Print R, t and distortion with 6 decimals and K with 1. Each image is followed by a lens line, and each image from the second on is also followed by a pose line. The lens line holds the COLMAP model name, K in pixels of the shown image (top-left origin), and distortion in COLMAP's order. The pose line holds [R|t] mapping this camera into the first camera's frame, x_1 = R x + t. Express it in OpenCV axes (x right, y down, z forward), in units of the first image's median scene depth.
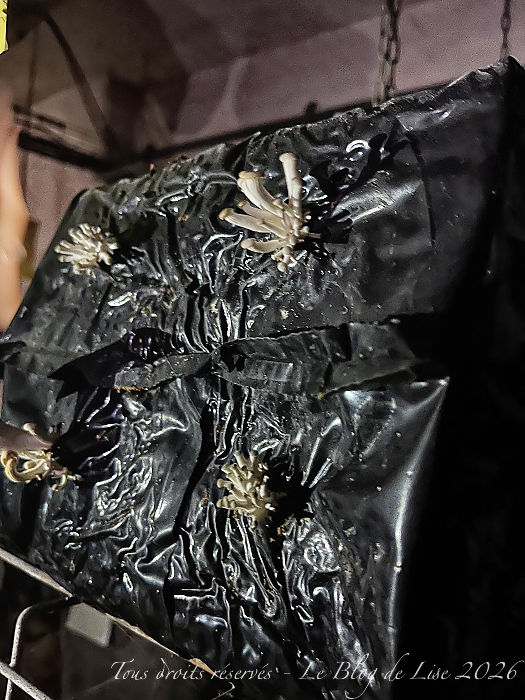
lens RADIAL K [[528.2, 0, 264.0], [0, 528.2, 346.9], [0, 0, 1]] dist [0.002365, -0.009442]
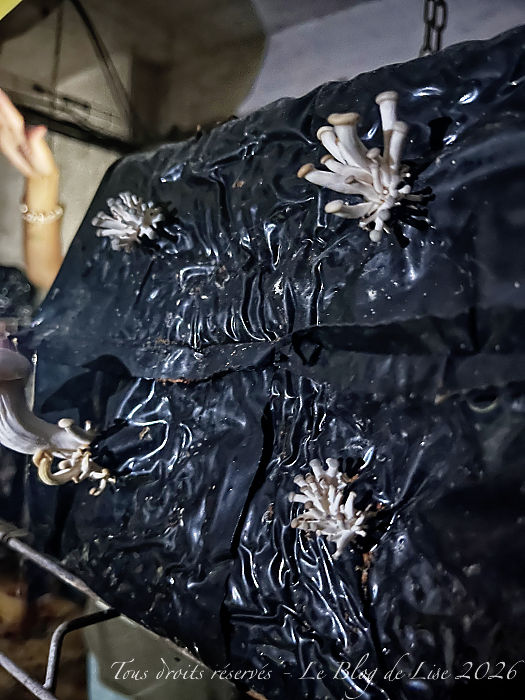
lens RADIAL K [[528.2, 0, 261.2], [0, 528.2, 352.7], [0, 0, 1]] dist [0.002365, -0.009442]
pose [[0.999000, 0.010011, -0.043583, -0.076647], [-0.008460, 0.999329, 0.035623, -0.000387], [0.043911, -0.035219, 0.998414, 0.132857]]
